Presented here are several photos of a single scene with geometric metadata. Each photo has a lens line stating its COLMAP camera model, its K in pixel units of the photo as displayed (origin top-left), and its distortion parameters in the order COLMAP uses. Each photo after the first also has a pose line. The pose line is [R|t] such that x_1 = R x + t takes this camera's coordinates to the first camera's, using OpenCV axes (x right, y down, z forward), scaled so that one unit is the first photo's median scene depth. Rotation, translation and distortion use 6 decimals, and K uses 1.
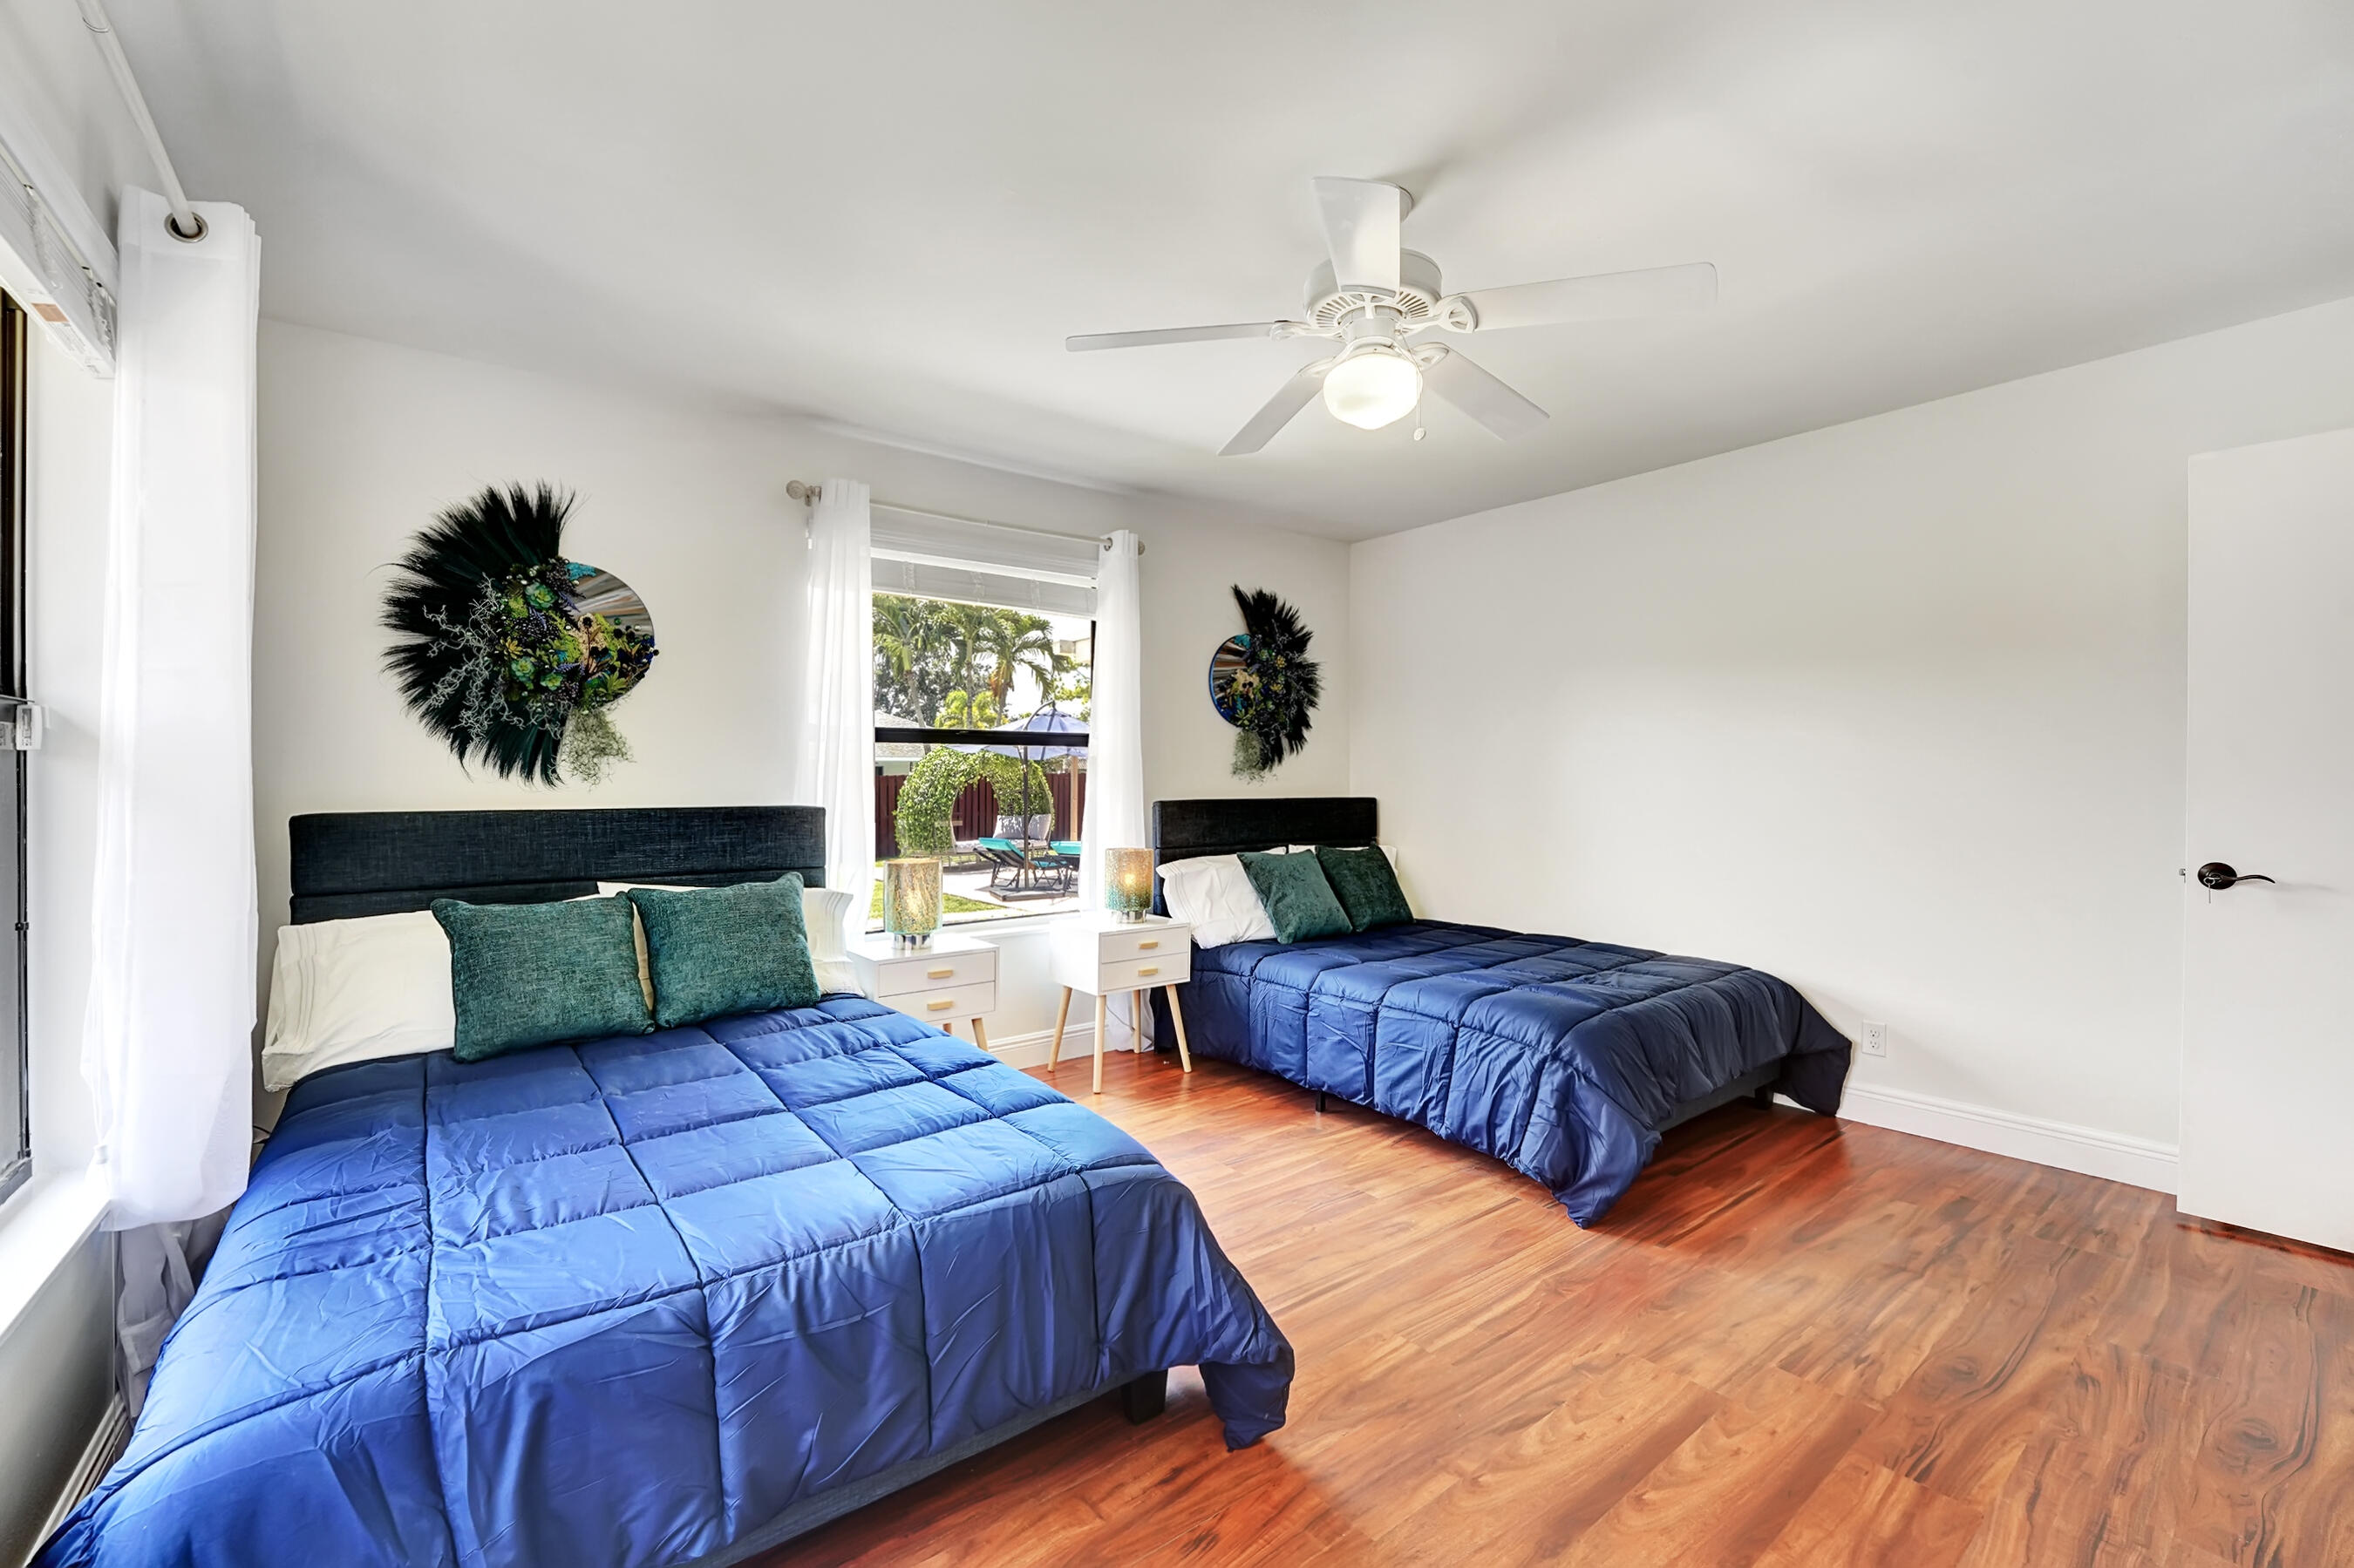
lens RADIAL K [[967.9, 0, 1177.7], [0, 967.9, 782.5], [0, 0, 1]] dist [-0.006656, -0.000742]
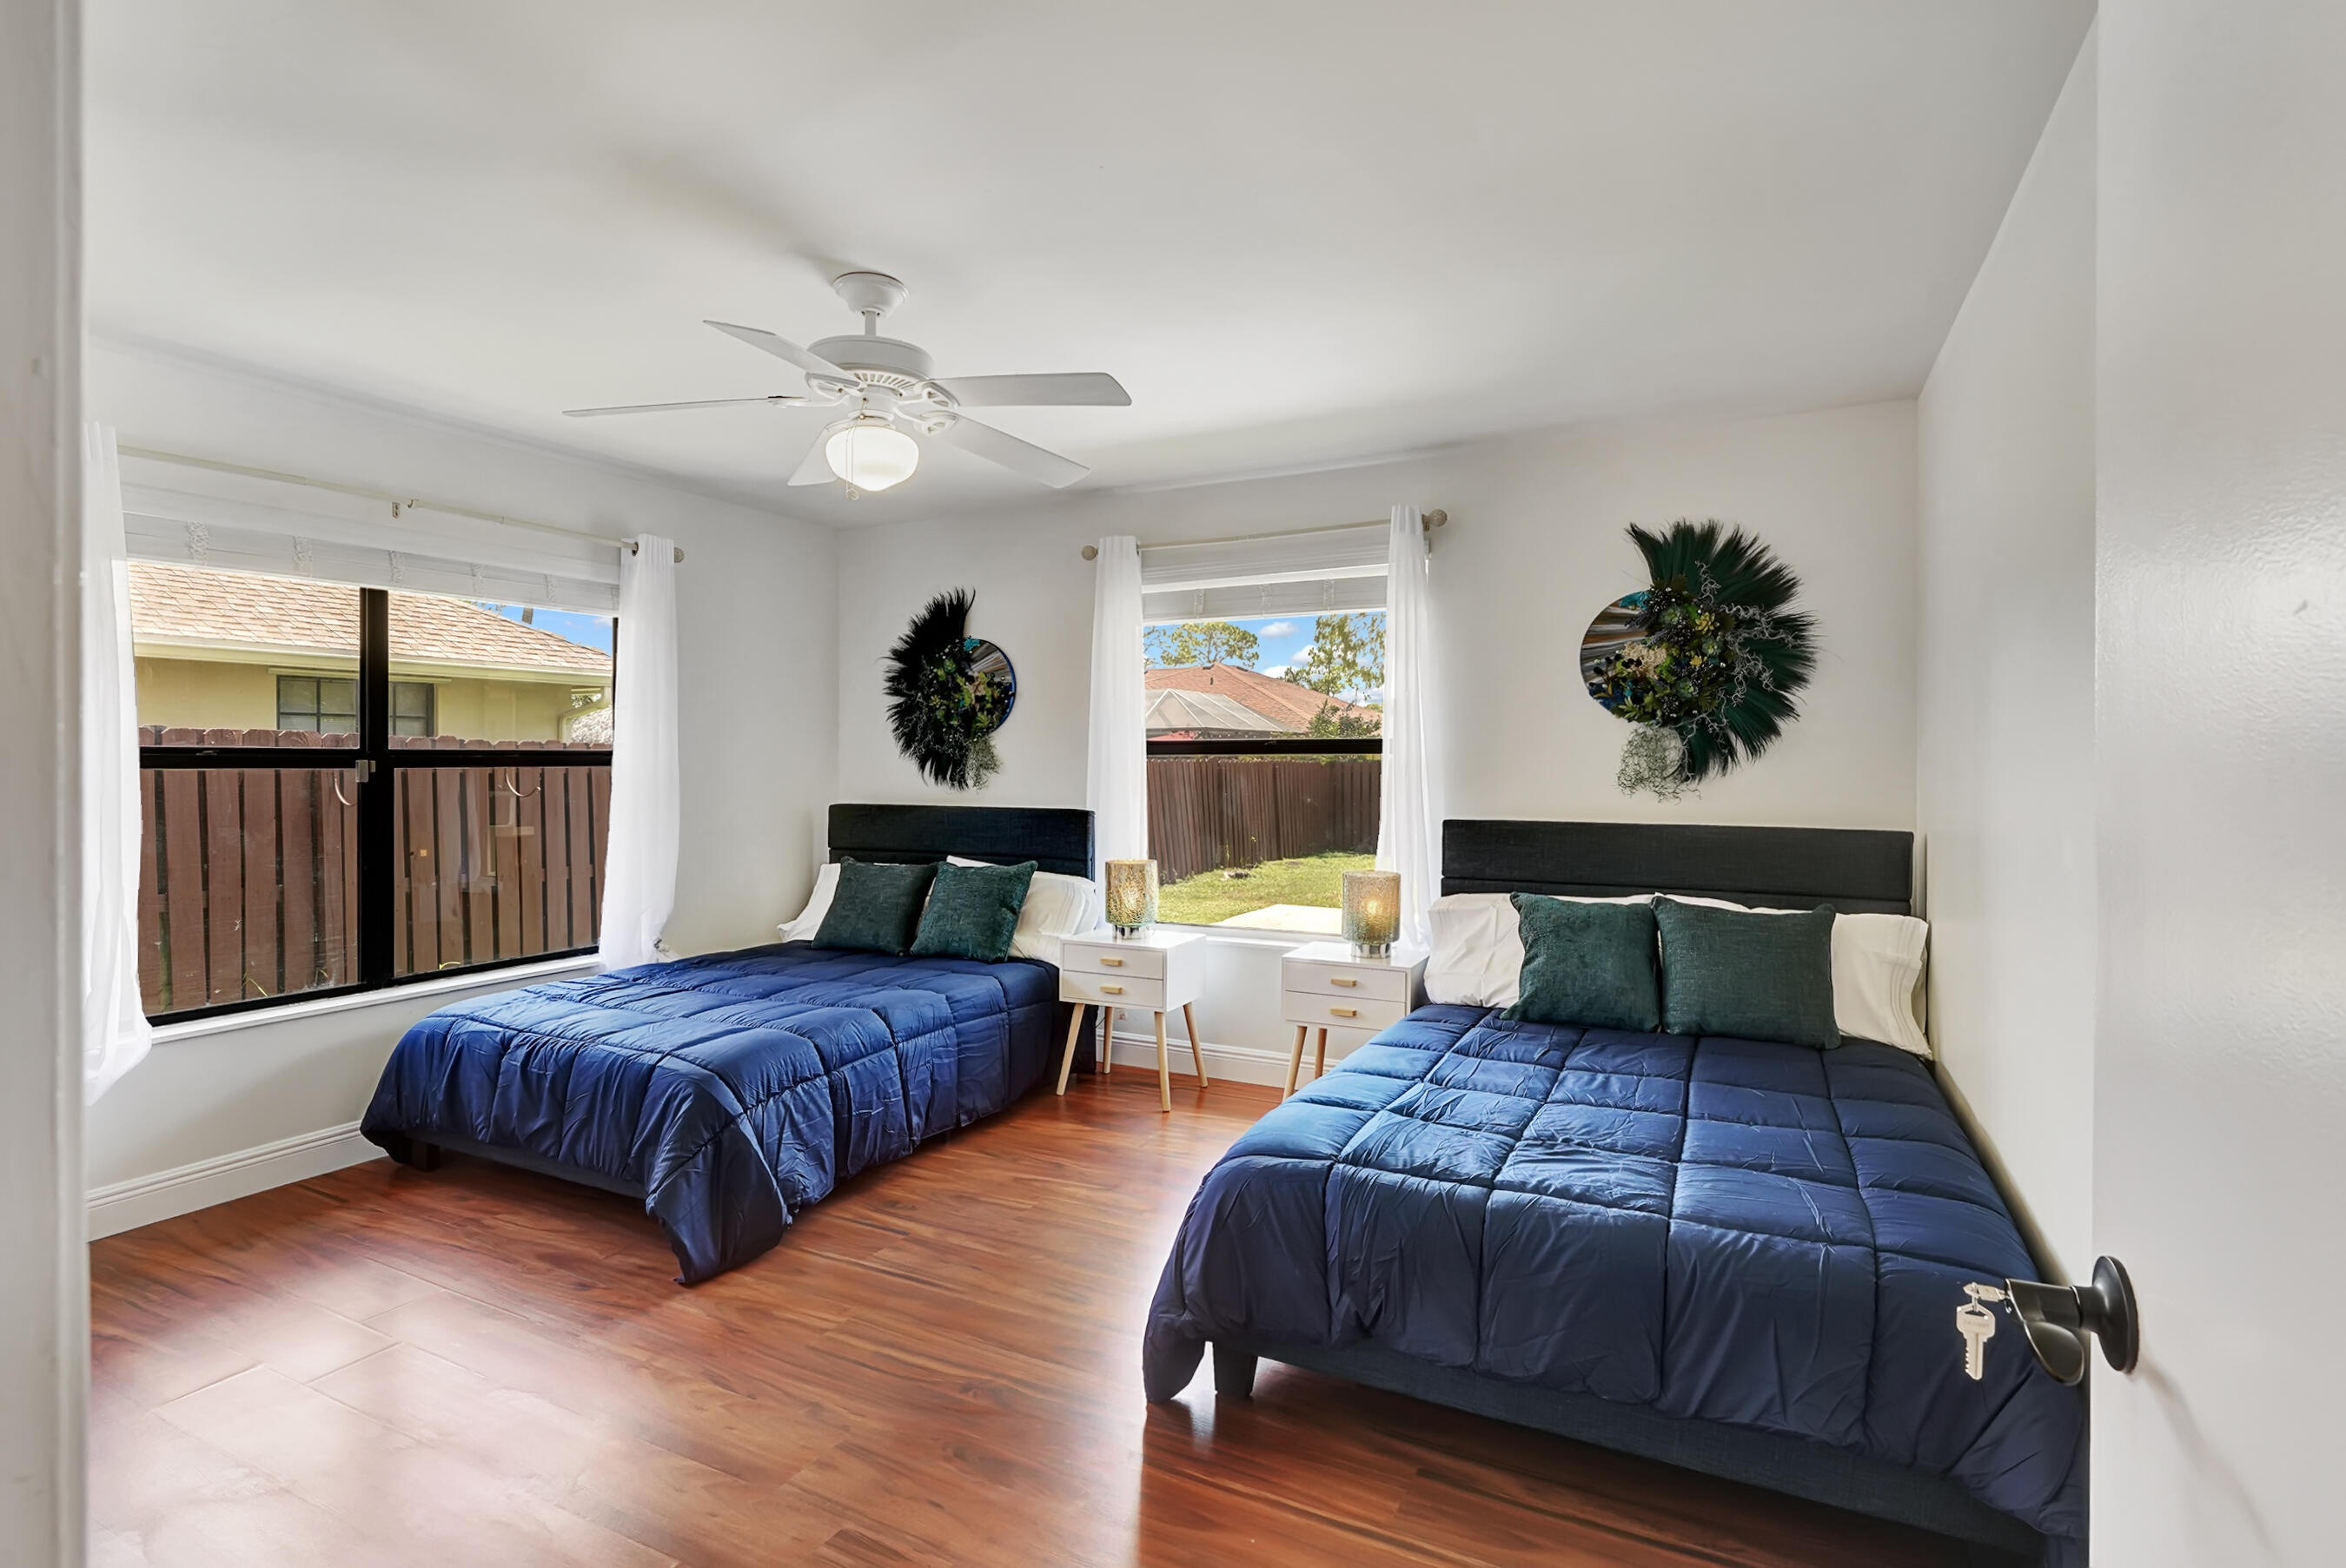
lens RADIAL K [[1103.2, 0, 1183.3], [0, 1103.2, 775.9], [0, 0, 1]] dist [-0.003310, 0.000014]
pose [[0.457000, 0.017762, -0.889289, 0.987178], [-0.001218, 0.999812, 0.019344, -0.049535], [0.889466, -0.007757, 0.456936, 0.498690]]
